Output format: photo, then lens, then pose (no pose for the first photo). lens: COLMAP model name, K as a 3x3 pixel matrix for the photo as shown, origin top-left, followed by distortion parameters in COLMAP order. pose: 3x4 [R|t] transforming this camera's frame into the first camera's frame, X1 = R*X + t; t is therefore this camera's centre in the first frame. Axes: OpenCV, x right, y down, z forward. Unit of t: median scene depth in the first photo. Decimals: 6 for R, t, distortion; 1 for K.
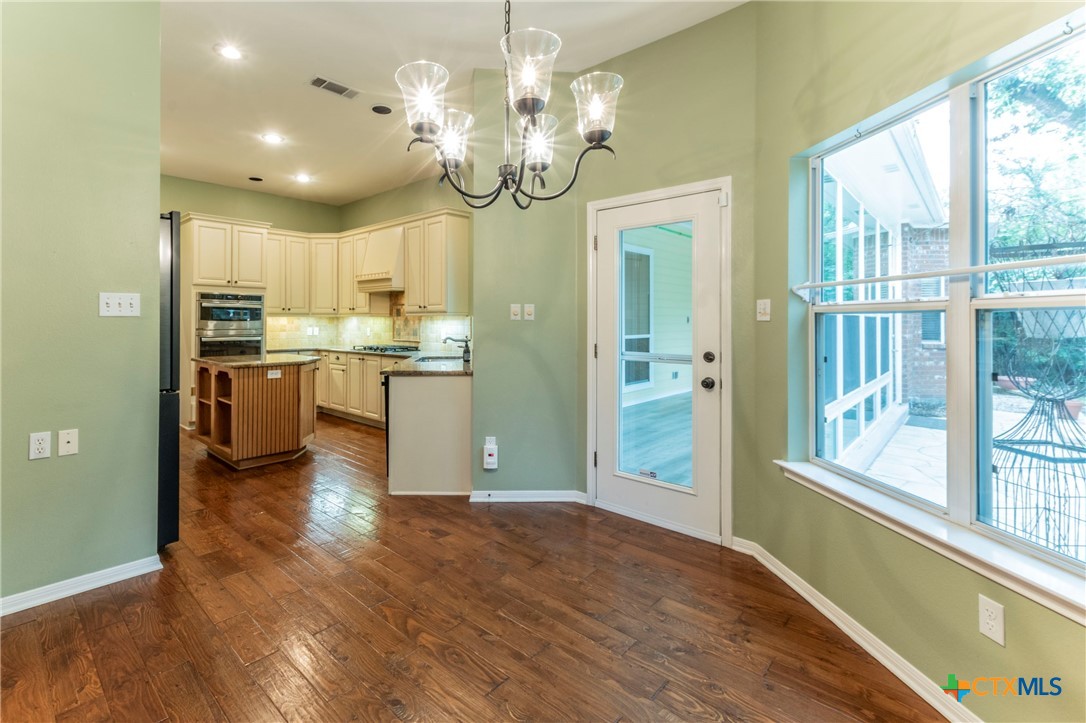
lens RADIAL K [[492.8, 0, 511.9], [0, 492.8, 321.2], [0, 0, 1]] dist [0.015455, 0.000258]
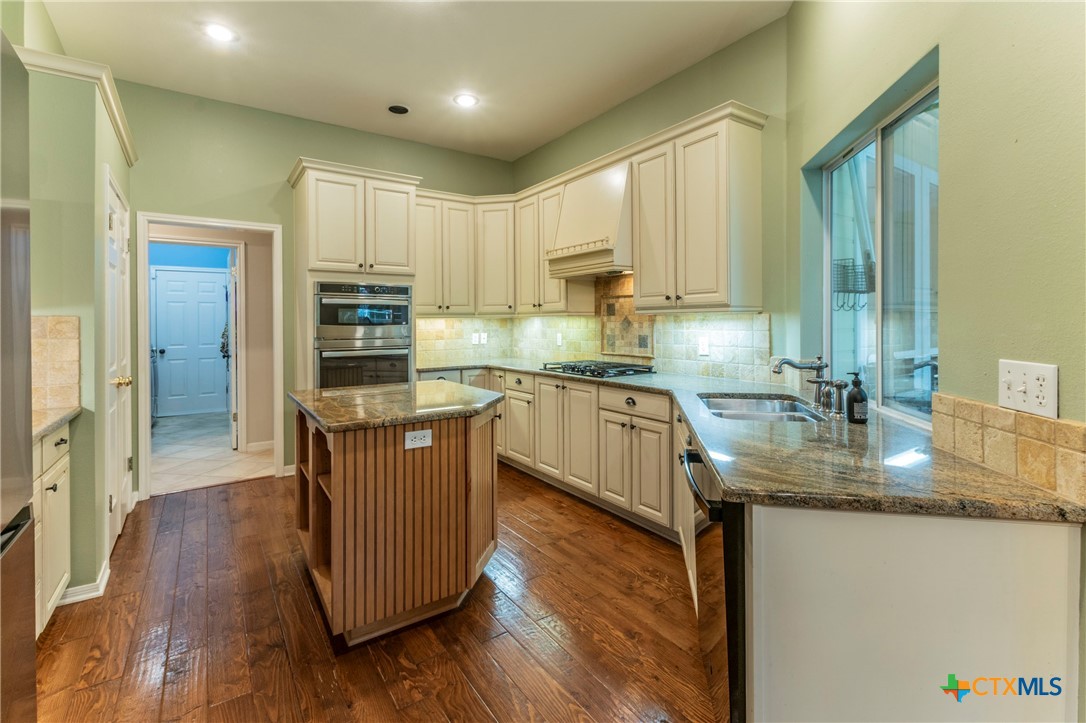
lens RADIAL K [[487.4, 0, 572.7], [0, 487.4, 323.3], [0, 0, 1]] dist [-0.001441, -0.000014]
pose [[0.984728, -0.009410, -0.173843, -0.178670], [0.009989, 0.999947, 0.002456, -0.002278], [0.173810, -0.004155, 0.984770, 0.400126]]
